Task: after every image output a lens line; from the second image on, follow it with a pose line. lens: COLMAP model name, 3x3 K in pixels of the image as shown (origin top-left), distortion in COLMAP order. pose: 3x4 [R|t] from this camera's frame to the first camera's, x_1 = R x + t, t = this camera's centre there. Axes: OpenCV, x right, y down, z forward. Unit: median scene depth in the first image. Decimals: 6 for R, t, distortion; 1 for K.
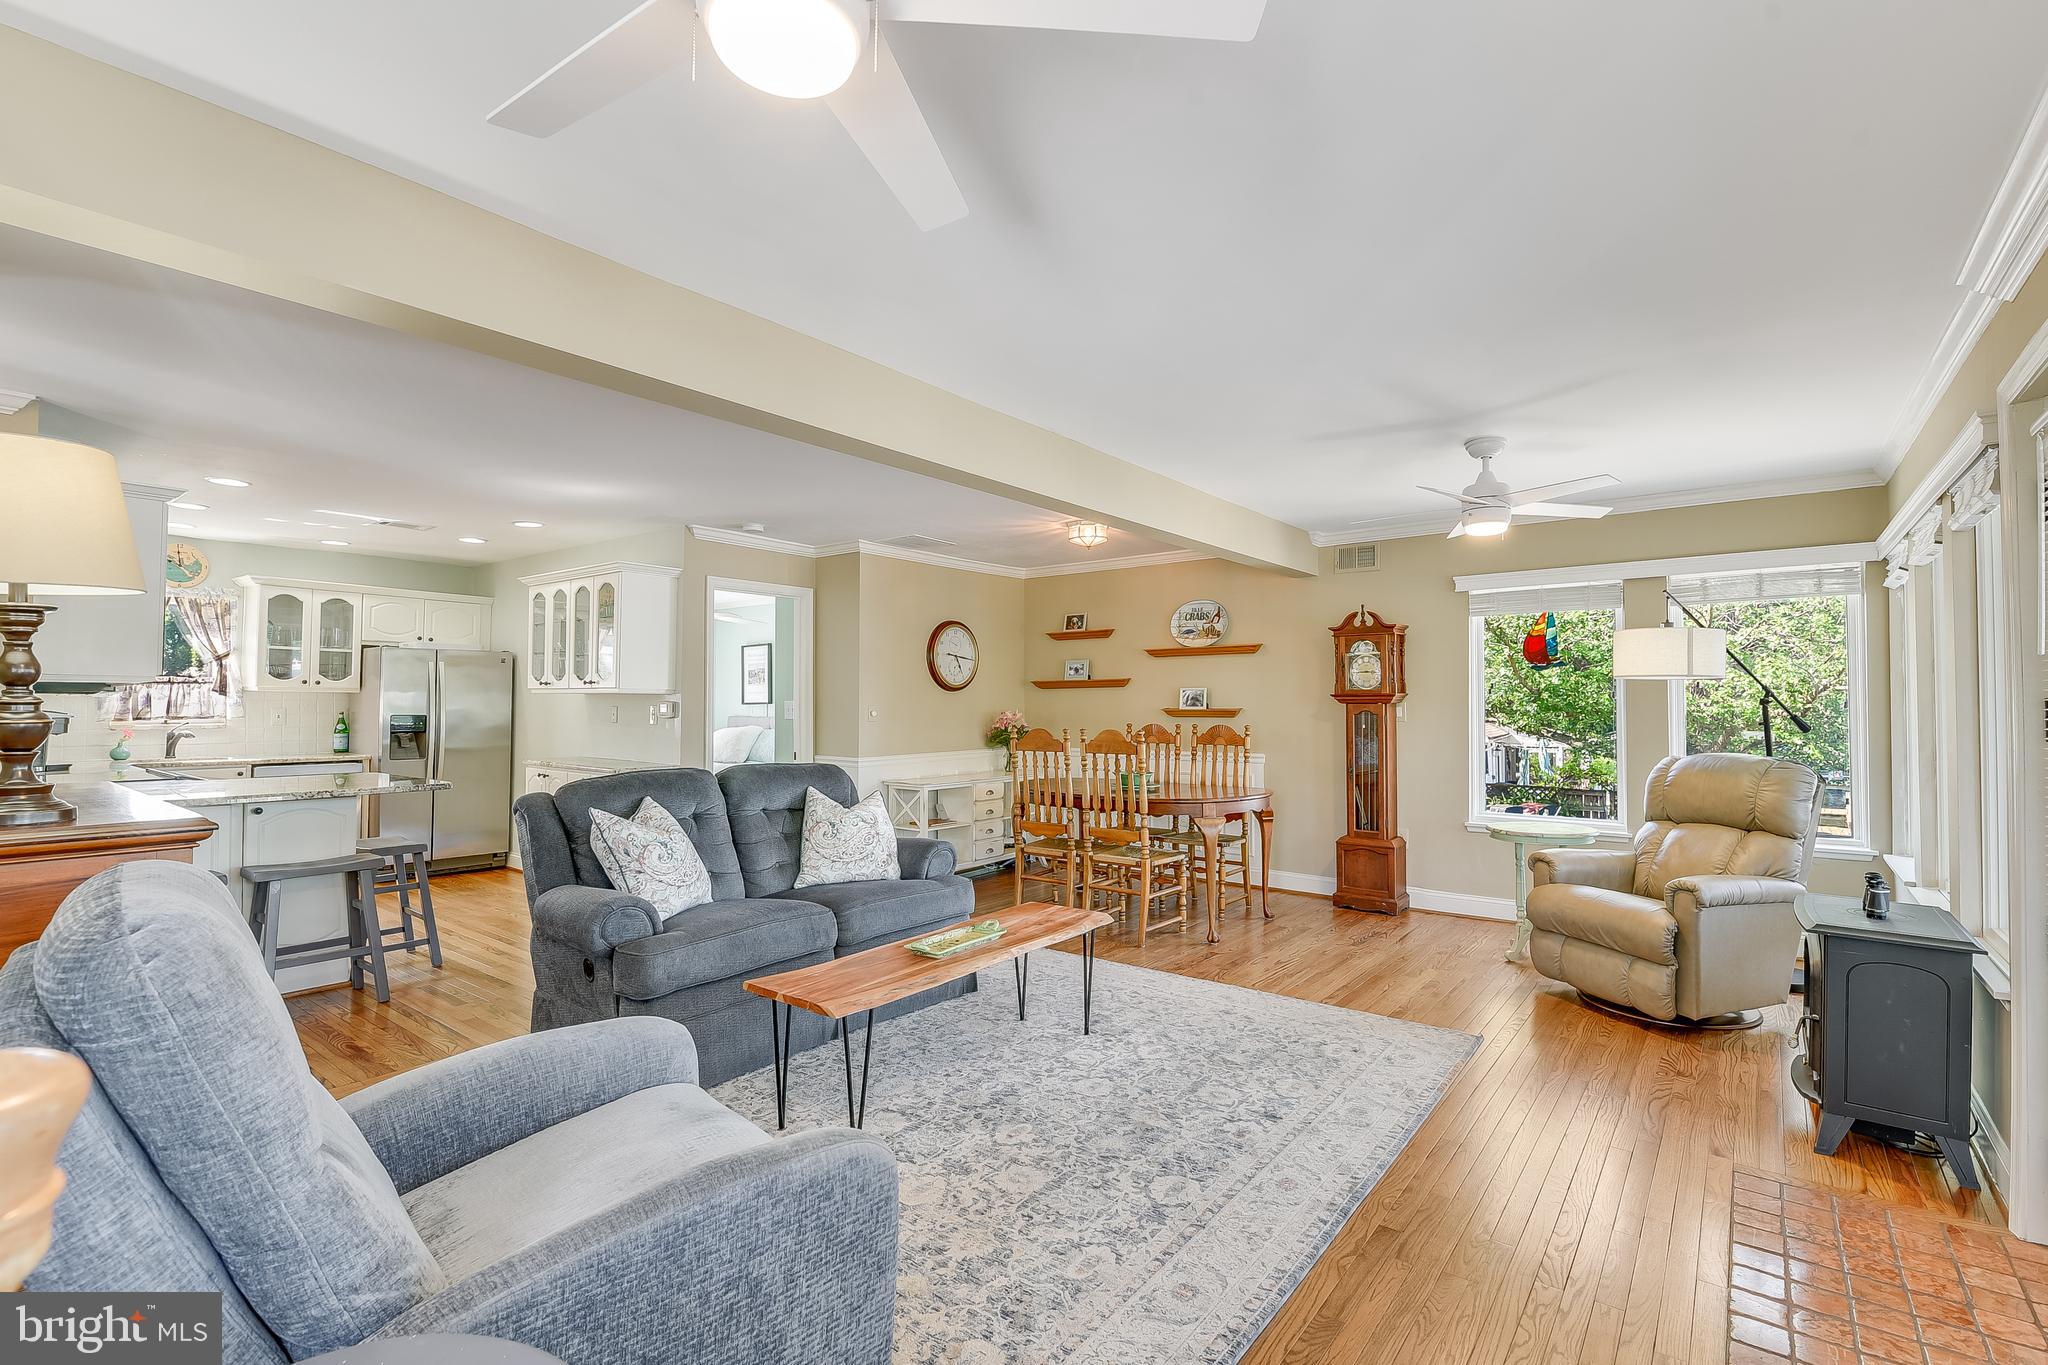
lens RADIAL K [[897.5, 0, 1023.2], [0, 897.5, 684.0], [0, 0, 1]] dist [0.010948, -0.010026]
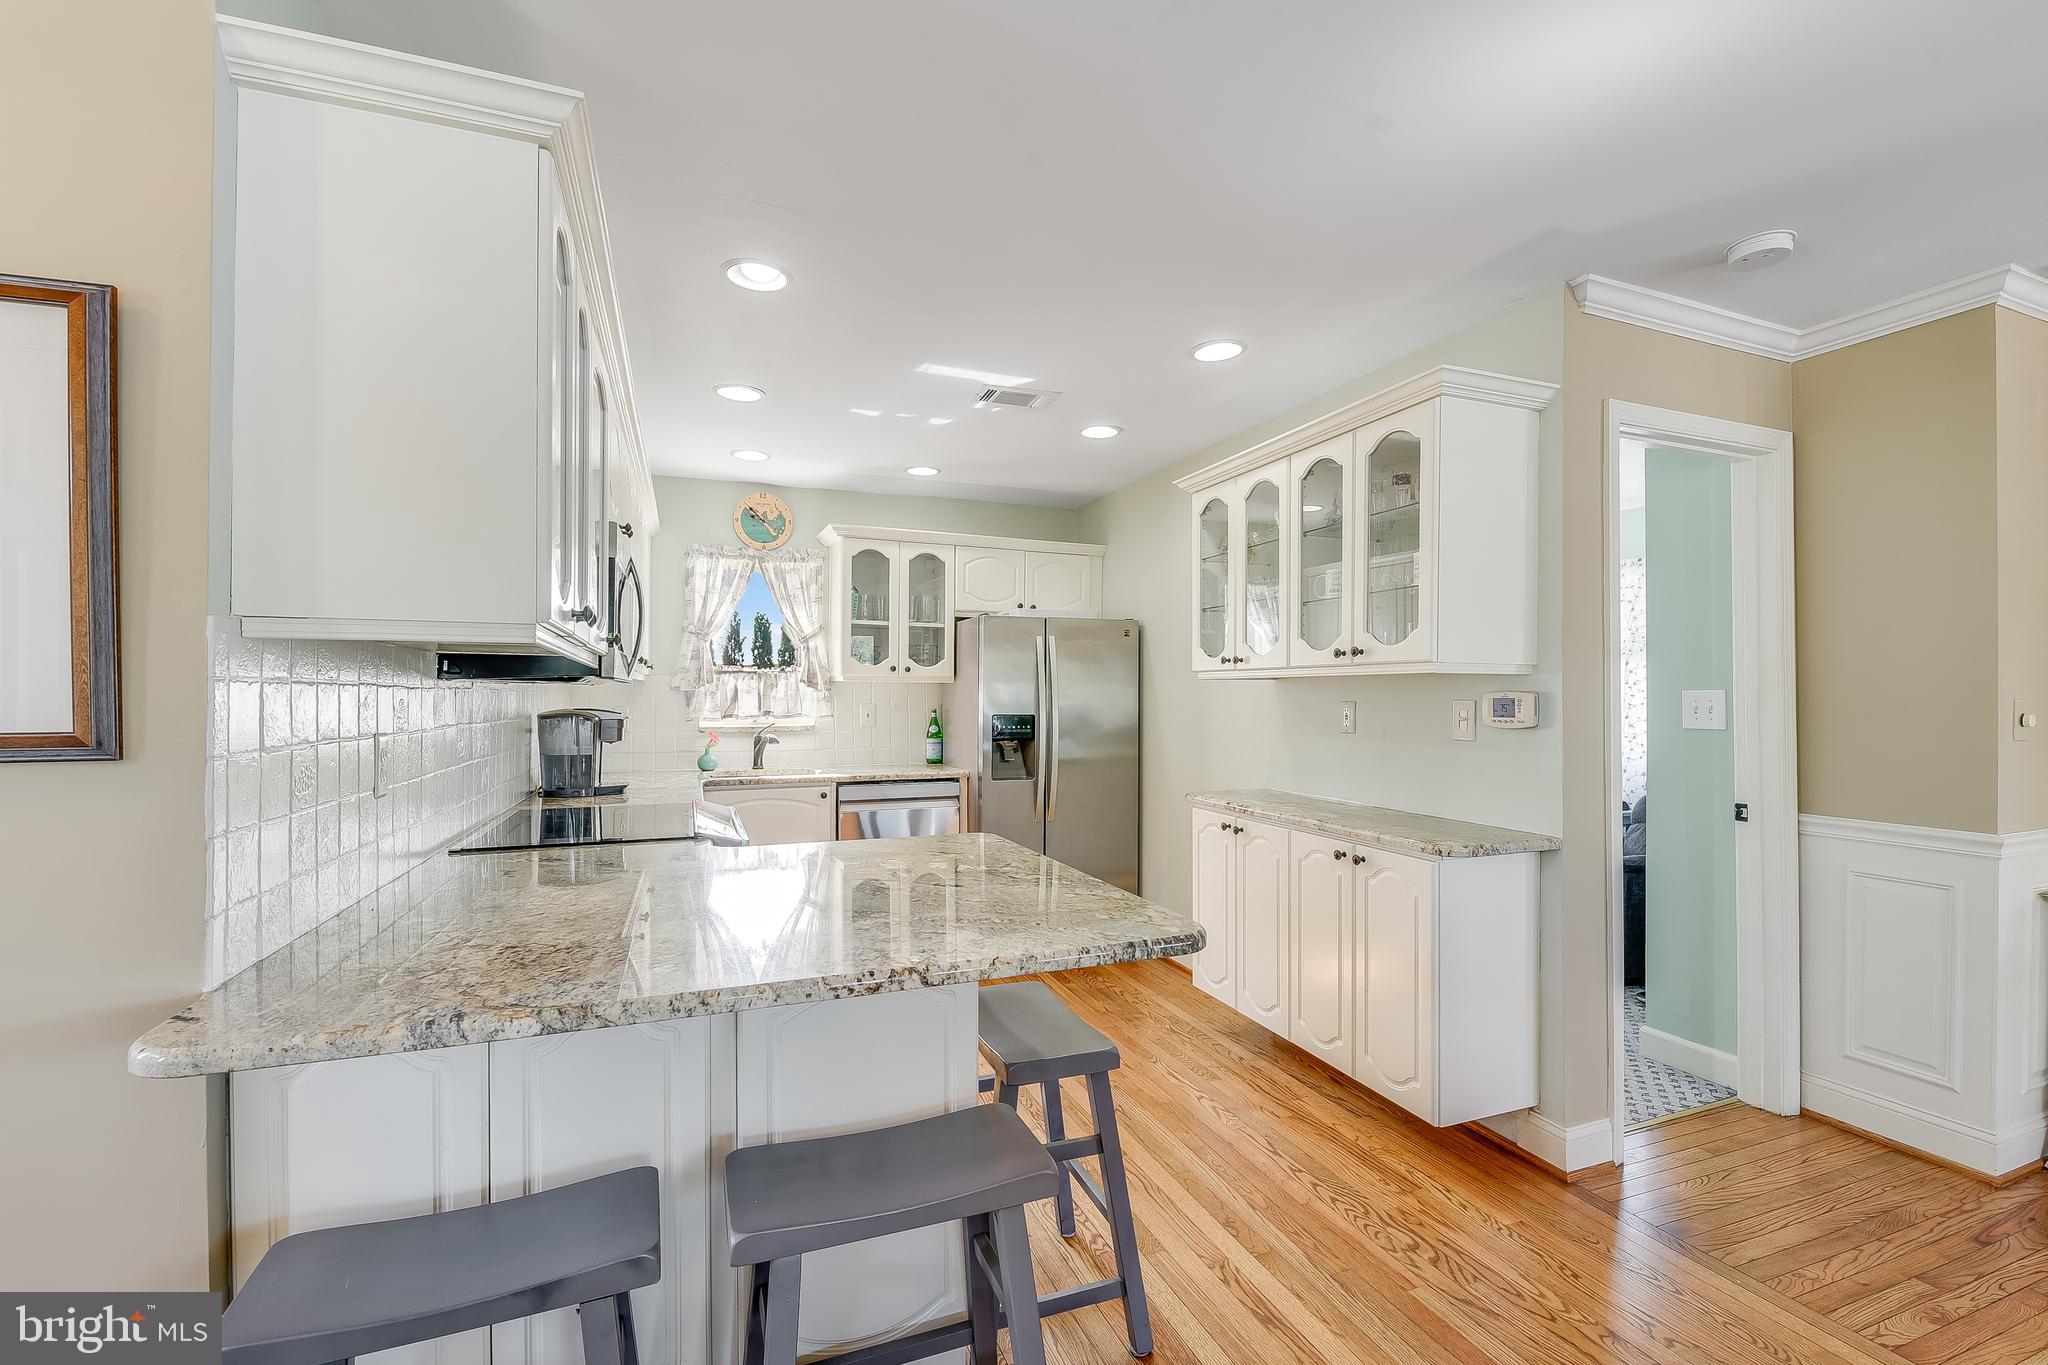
lens RADIAL K [[897.5, 0, 1017.6], [0, 897.5, 691.7], [0, 0, 1]] dist [0.010948, -0.010026]
pose [[0.853240, -0.007753, -0.521461, -0.321823], [0.016320, 0.999797, 0.011839, 0.009346], [0.521263, -0.018612, 0.853193, 0.416821]]
